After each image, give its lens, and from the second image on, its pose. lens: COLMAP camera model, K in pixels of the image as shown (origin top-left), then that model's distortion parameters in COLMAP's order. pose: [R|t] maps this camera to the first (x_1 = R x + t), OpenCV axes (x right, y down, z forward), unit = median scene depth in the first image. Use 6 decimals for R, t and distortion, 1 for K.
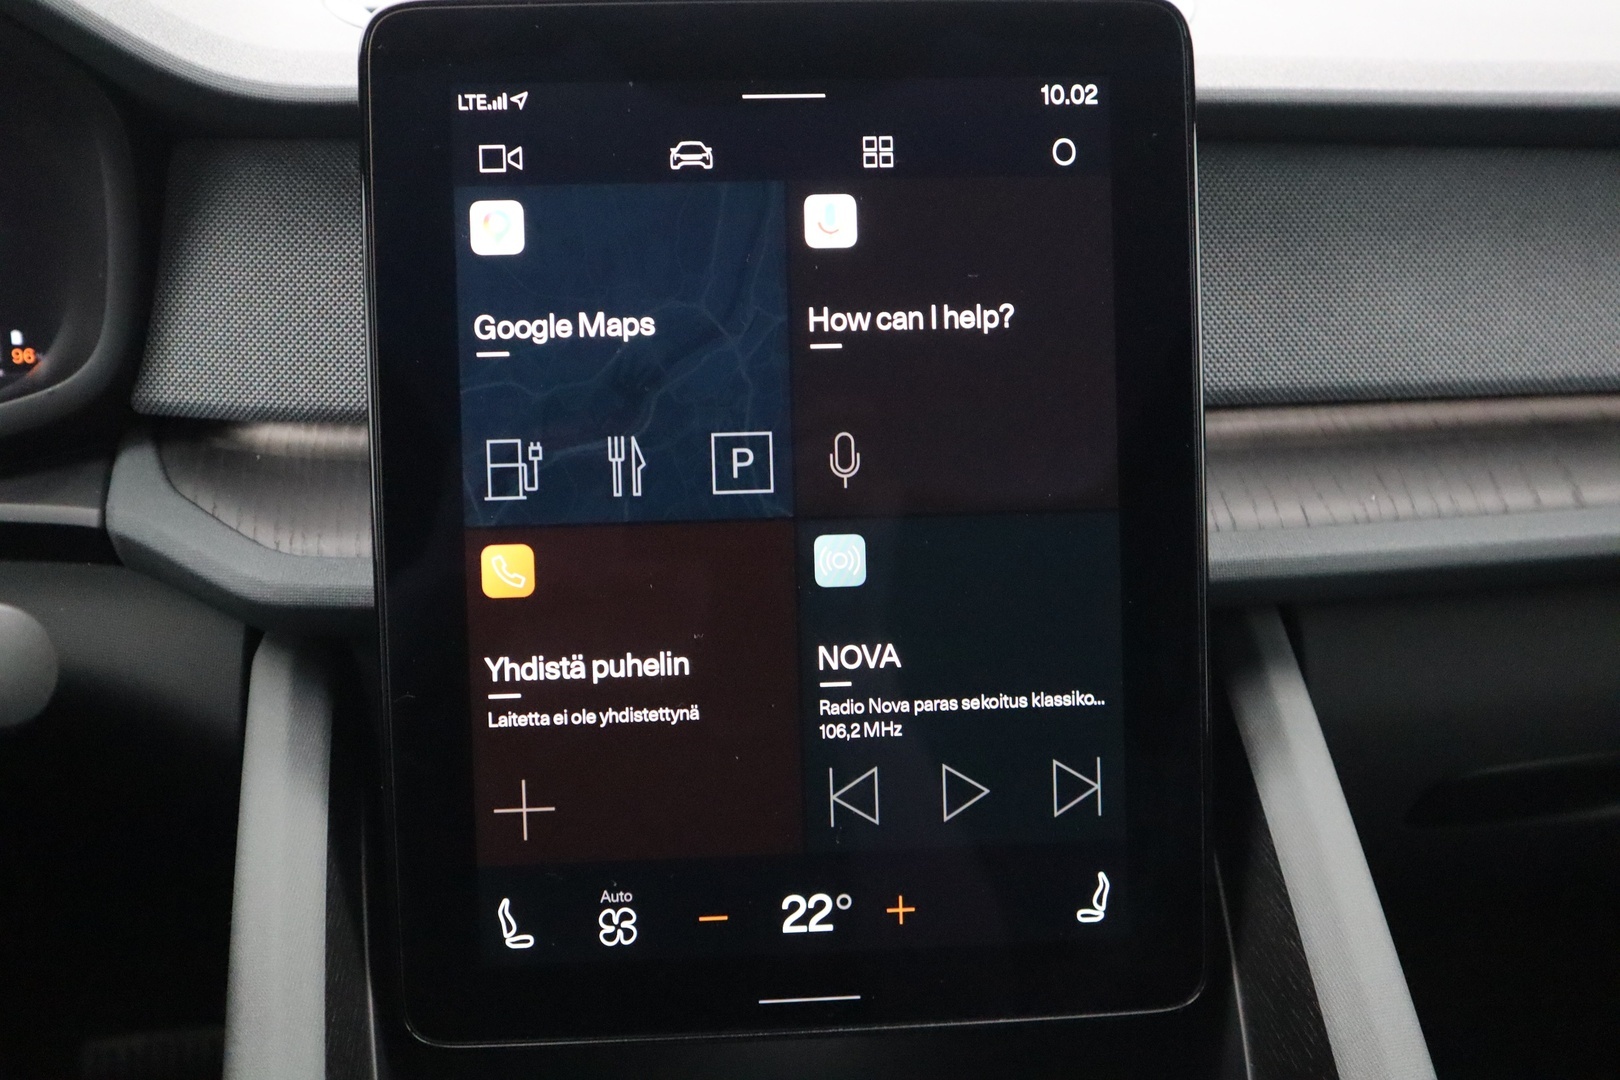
lens RADIAL K [[1630.3, 0, 801.4], [0, 1630.3, 554.6], [0, 0, 1]] dist [-0.017455, 0.000000]
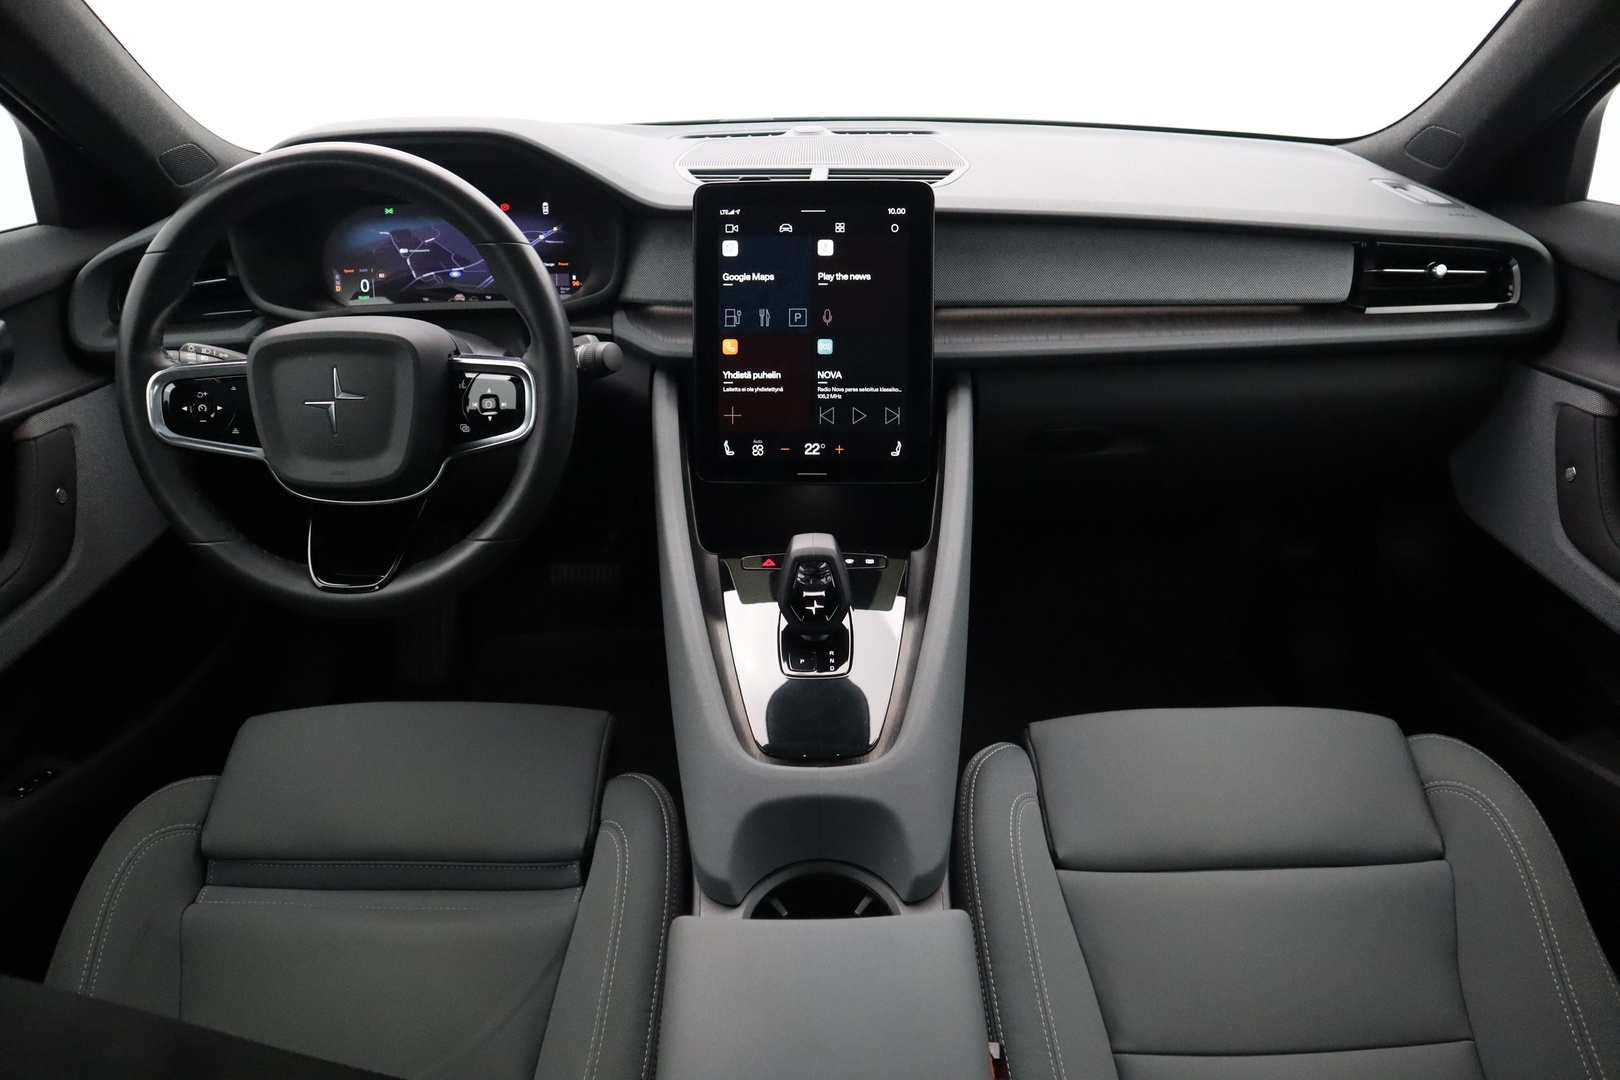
lens RADIAL K [[1179.1, 0, 794.3], [0, 1179.1, 537.6], [0, 0, 1]] dist [-0.084008, 0.048894]
pose [[0.991558, 0.044248, -0.121881, 0.281076], [-0.034091, 0.995866, 0.084196, 0.199258], [0.125103, -0.079330, 0.988967, -1.507847]]
